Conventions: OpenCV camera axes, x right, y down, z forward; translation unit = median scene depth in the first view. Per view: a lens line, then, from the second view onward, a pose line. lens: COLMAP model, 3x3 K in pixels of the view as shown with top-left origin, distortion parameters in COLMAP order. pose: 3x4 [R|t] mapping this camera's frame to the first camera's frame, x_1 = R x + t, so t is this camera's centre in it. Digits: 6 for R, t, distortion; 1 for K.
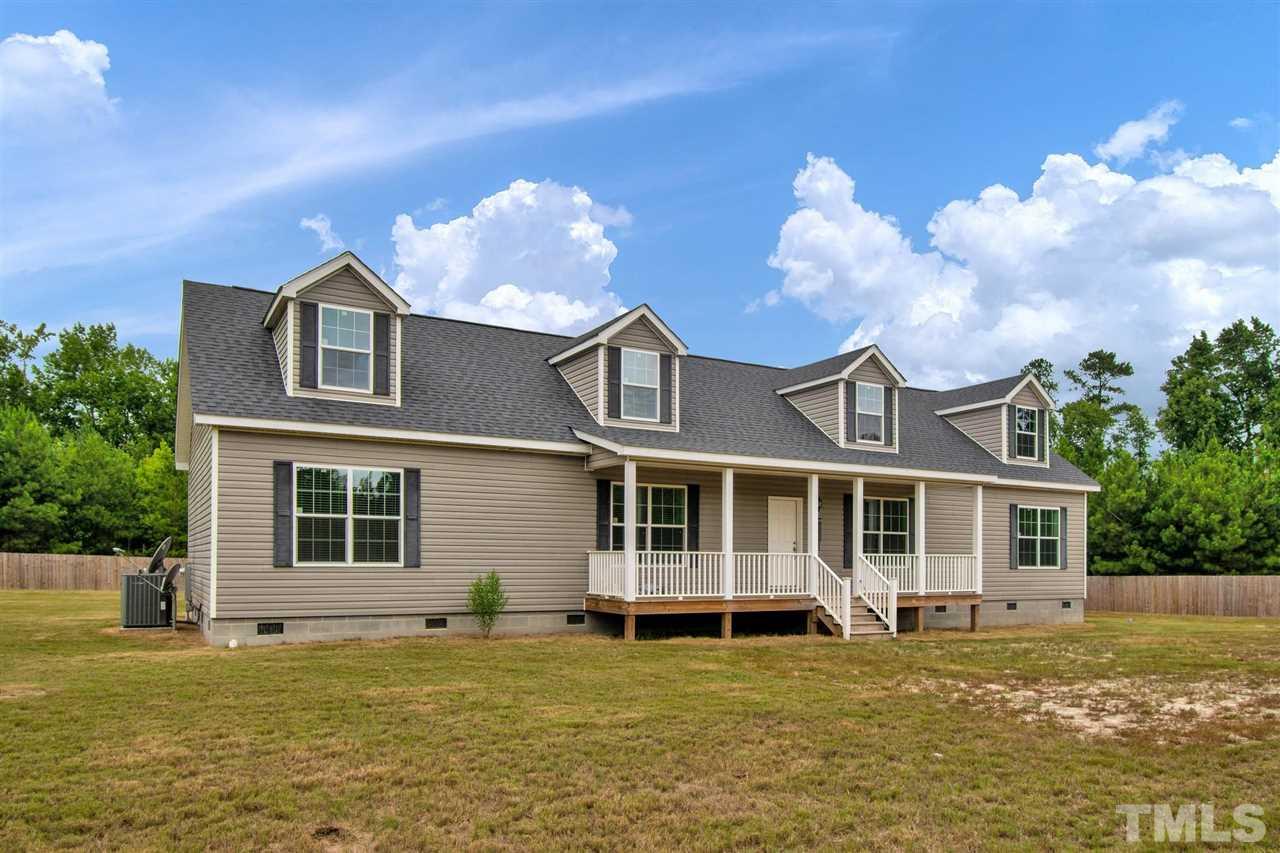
lens RADIAL K [[947.5, 0, 644.1], [0, 947.5, 432.1], [0, 0, 1]] dist [0.020772, 0.001462]
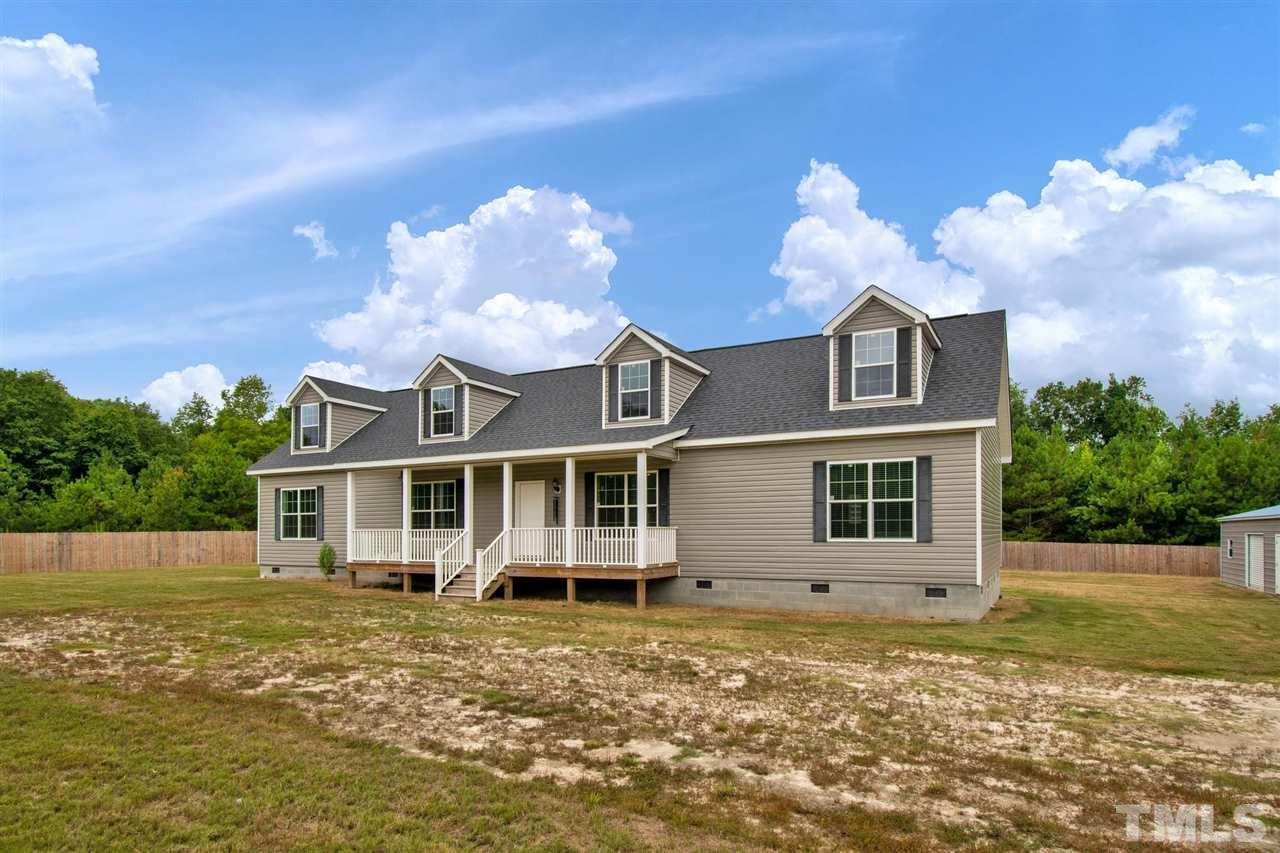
lens RADIAL K [[759.7, 0, 626.8], [0, 759.7, 429.9], [0, 0, 1]] dist [0.010443, -0.012598]
pose [[0.467841, -0.128844, -0.874370, 0.893608], [0.123183, 0.989166, -0.079850, 0.082069], [0.875186, -0.070351, 0.478644, 0.559210]]
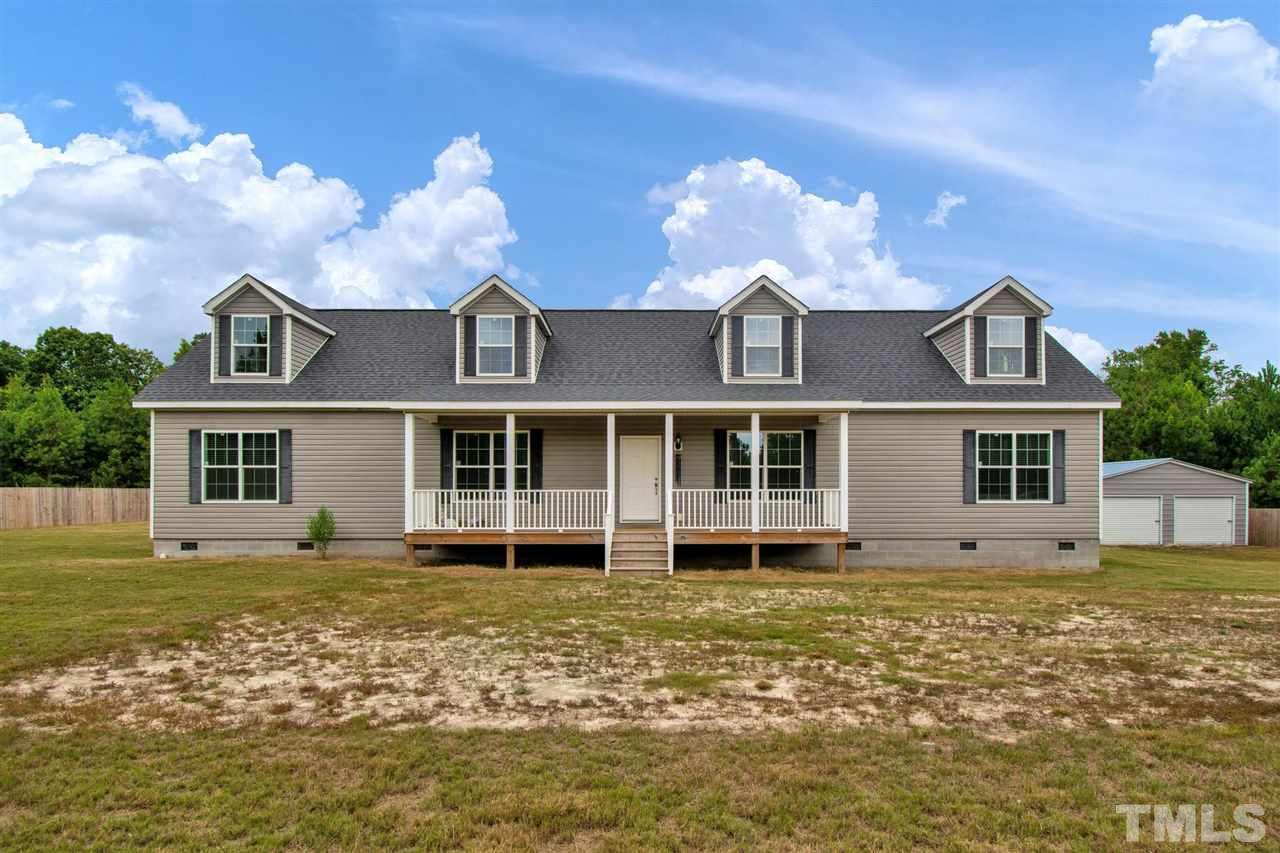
lens RADIAL K [[697.8, 0, 641.4], [0, 697.8, 418.8], [0, 0, 1]] dist [-0.000289, -0.013717]
pose [[0.849408, -0.065825, -0.523615, 0.476717], [0.076779, 0.997048, -0.000790, 0.043566], [0.522121, -0.039532, 0.851955, 0.299133]]
